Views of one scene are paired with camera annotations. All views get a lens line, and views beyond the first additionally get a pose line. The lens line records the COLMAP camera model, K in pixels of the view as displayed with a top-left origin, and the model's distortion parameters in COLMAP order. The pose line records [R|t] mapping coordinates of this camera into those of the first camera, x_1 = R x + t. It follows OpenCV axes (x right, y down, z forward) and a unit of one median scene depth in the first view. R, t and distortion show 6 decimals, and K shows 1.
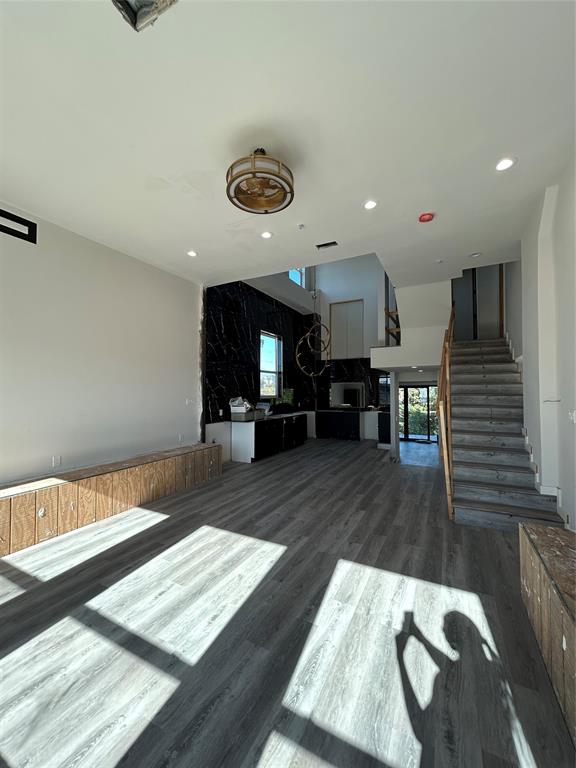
lens RADIAL K [[309.2, 0, 287.3], [0, 309.2, 385.2], [0, 0, 1]] dist [0.000616, -0.000306]
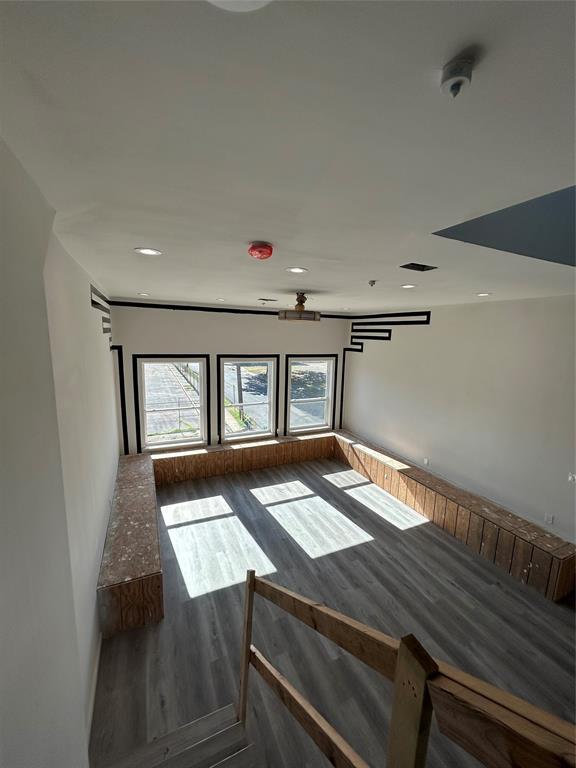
lens RADIAL K [[309.2, 0, 286.7], [0, 309.2, 384.4], [0, 0, 1]] dist [0.000616, -0.000306]
pose [[-0.614473, 0.111182, -0.781064, 0.812764], [-0.011275, 0.988681, 0.149606, -0.345529], [0.788857, 0.100735, -0.606265, 1.277900]]
